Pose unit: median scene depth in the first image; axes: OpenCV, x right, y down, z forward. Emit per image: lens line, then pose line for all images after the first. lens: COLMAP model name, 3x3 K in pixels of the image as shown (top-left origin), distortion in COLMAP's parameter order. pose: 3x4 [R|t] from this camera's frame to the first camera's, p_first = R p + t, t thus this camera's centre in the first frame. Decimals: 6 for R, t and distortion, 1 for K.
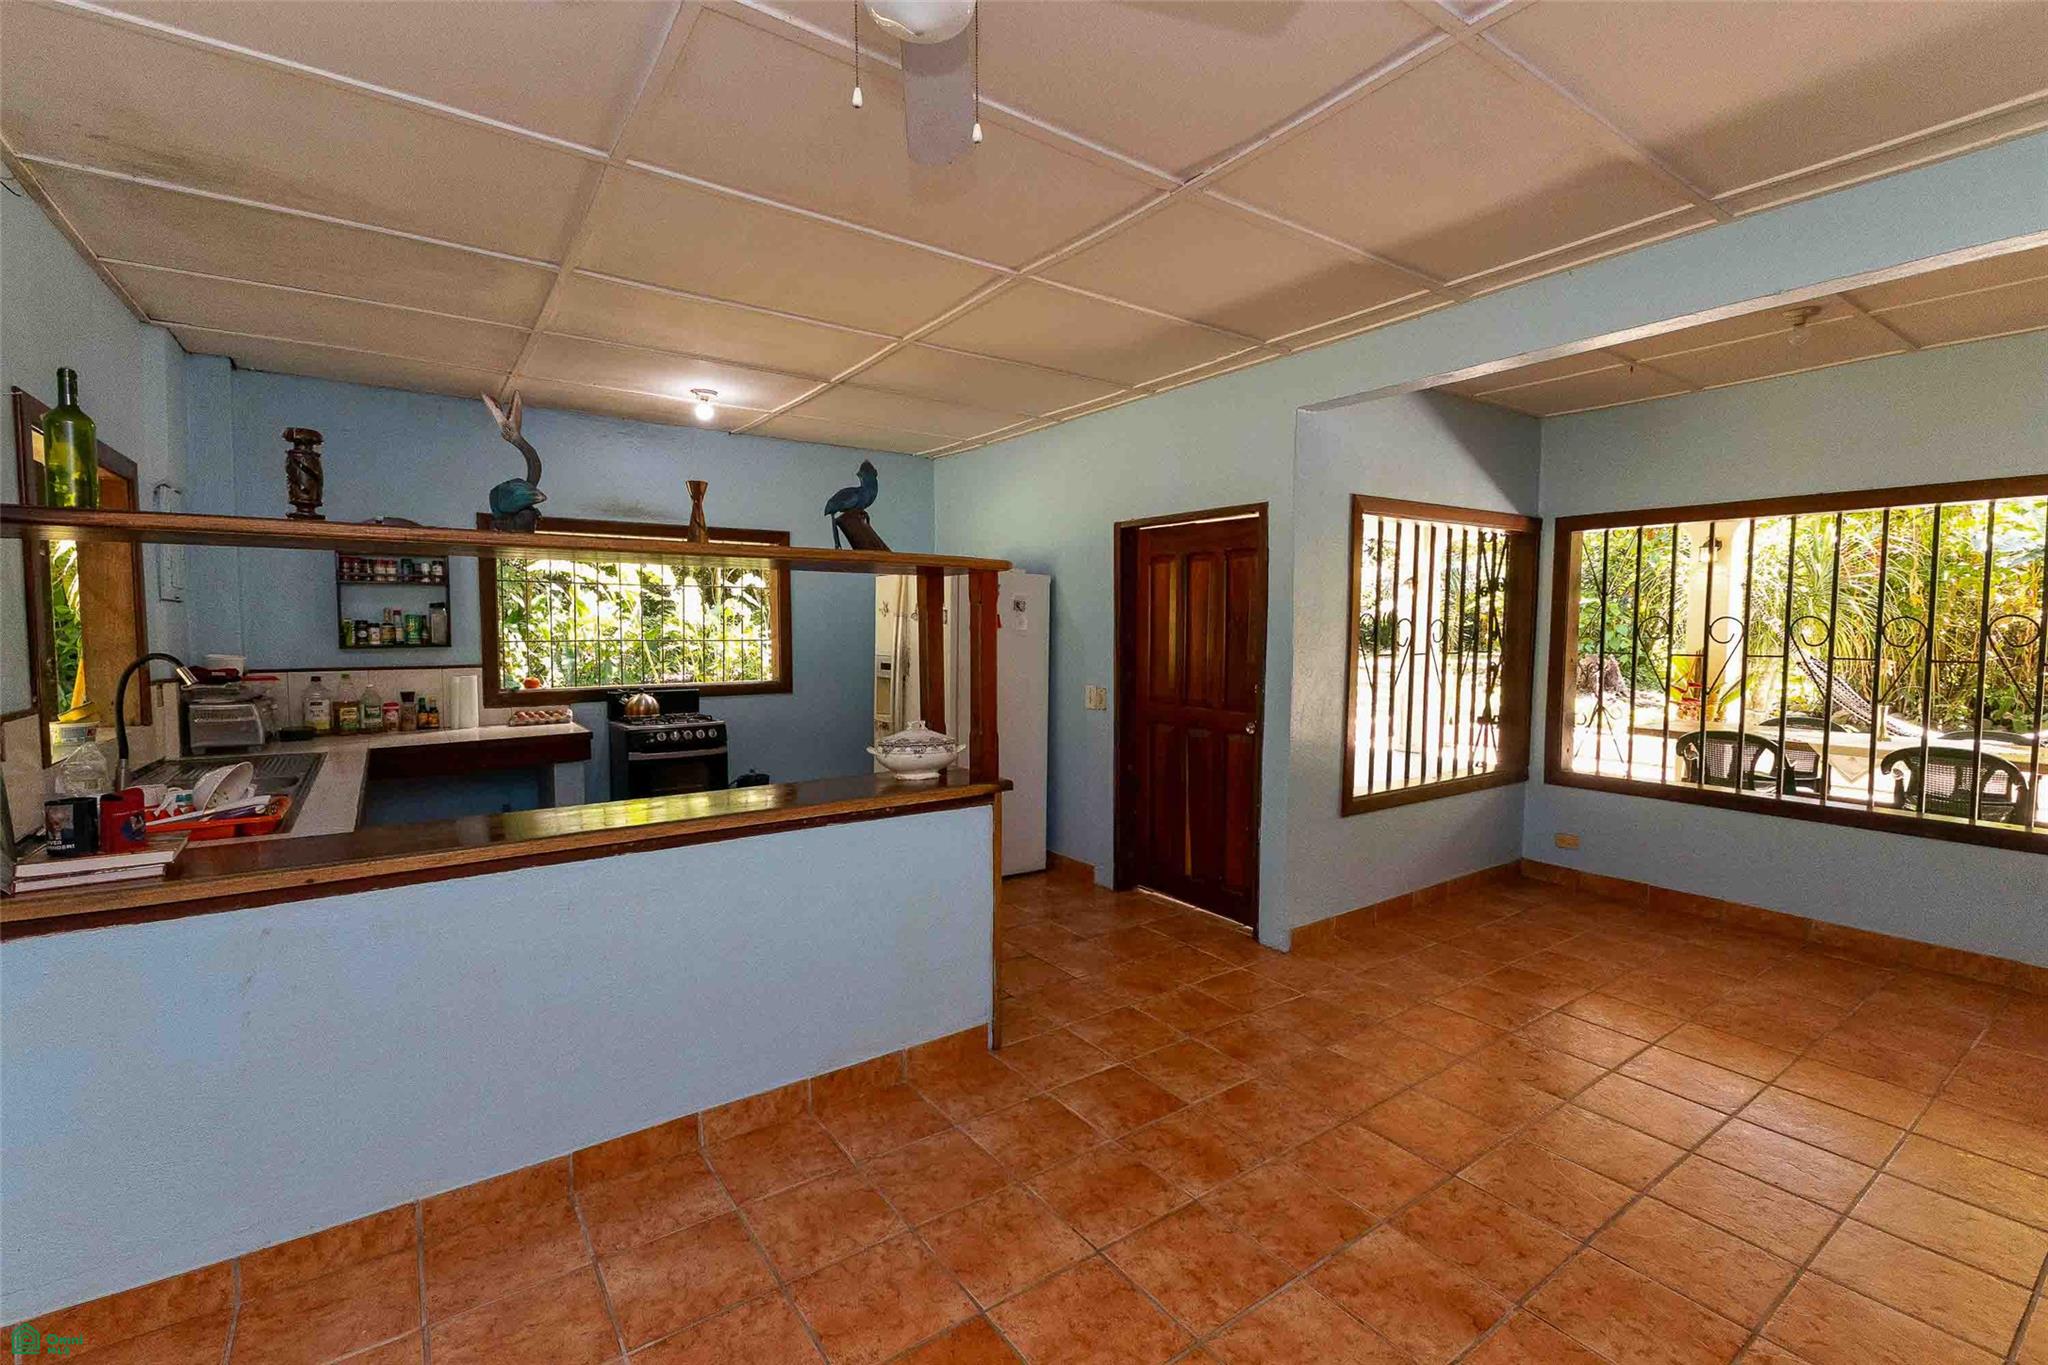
lens RADIAL K [[901.2, 0, 1024.0], [0, 901.2, 682.5], [0, 0, 1]] dist [-0.000284, -0.000057]
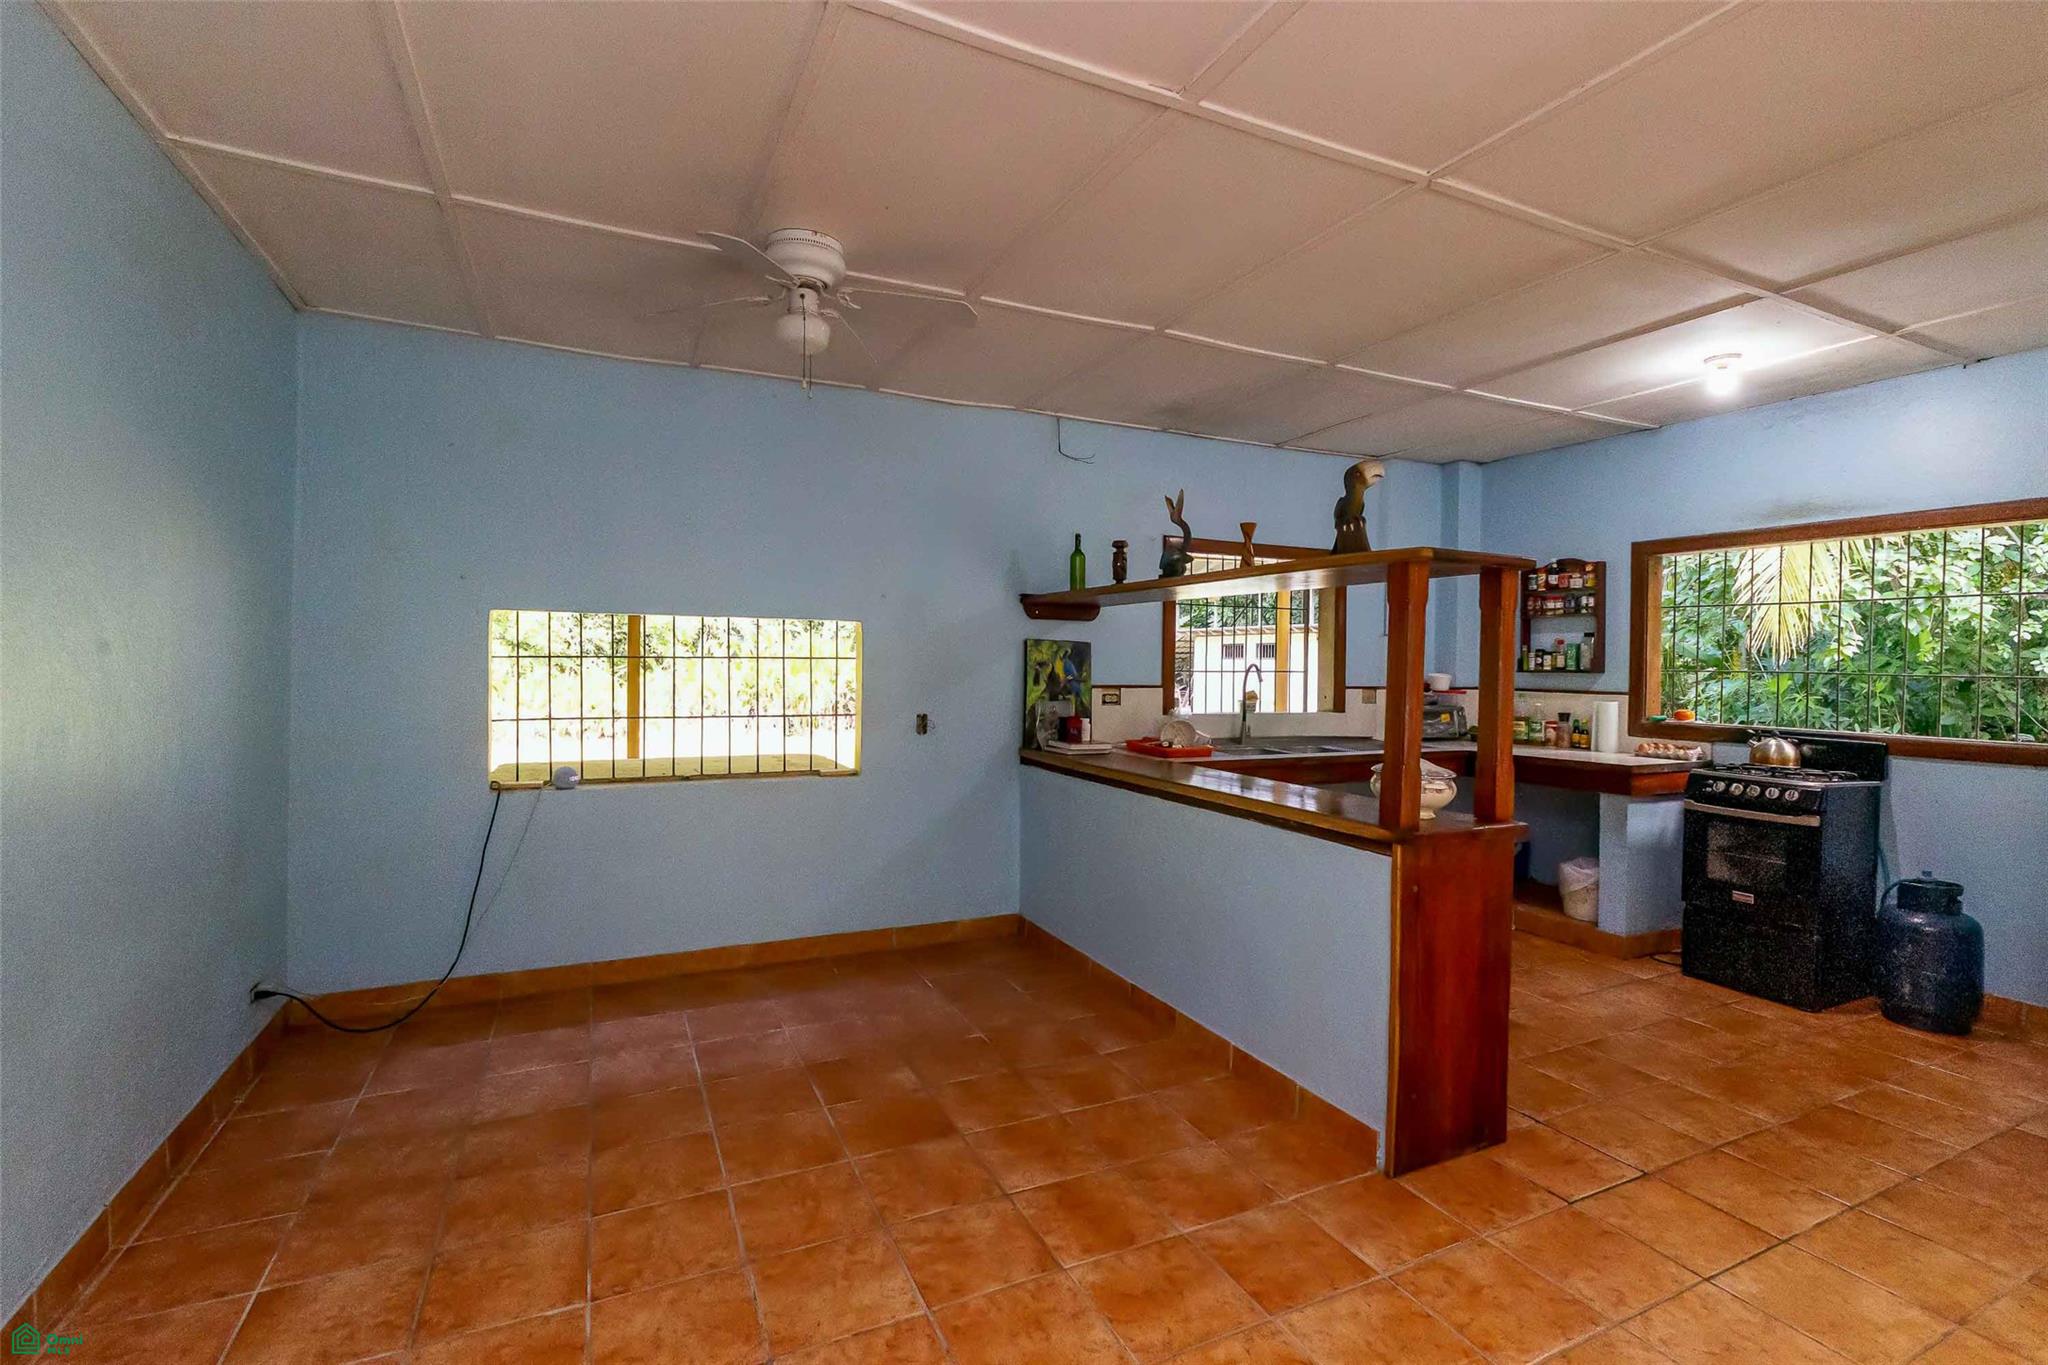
lens RADIAL K [[906.5, 0, 1024.0], [0, 906.5, 682.5], [0, 0, 1]] dist [-0.015575, -0.000077]
pose [[-0.175834, 0.024012, -0.984127, 0.590308], [-0.078972, 0.996136, 0.038415, -0.018579], [0.981247, 0.084473, -0.173259, 0.595141]]
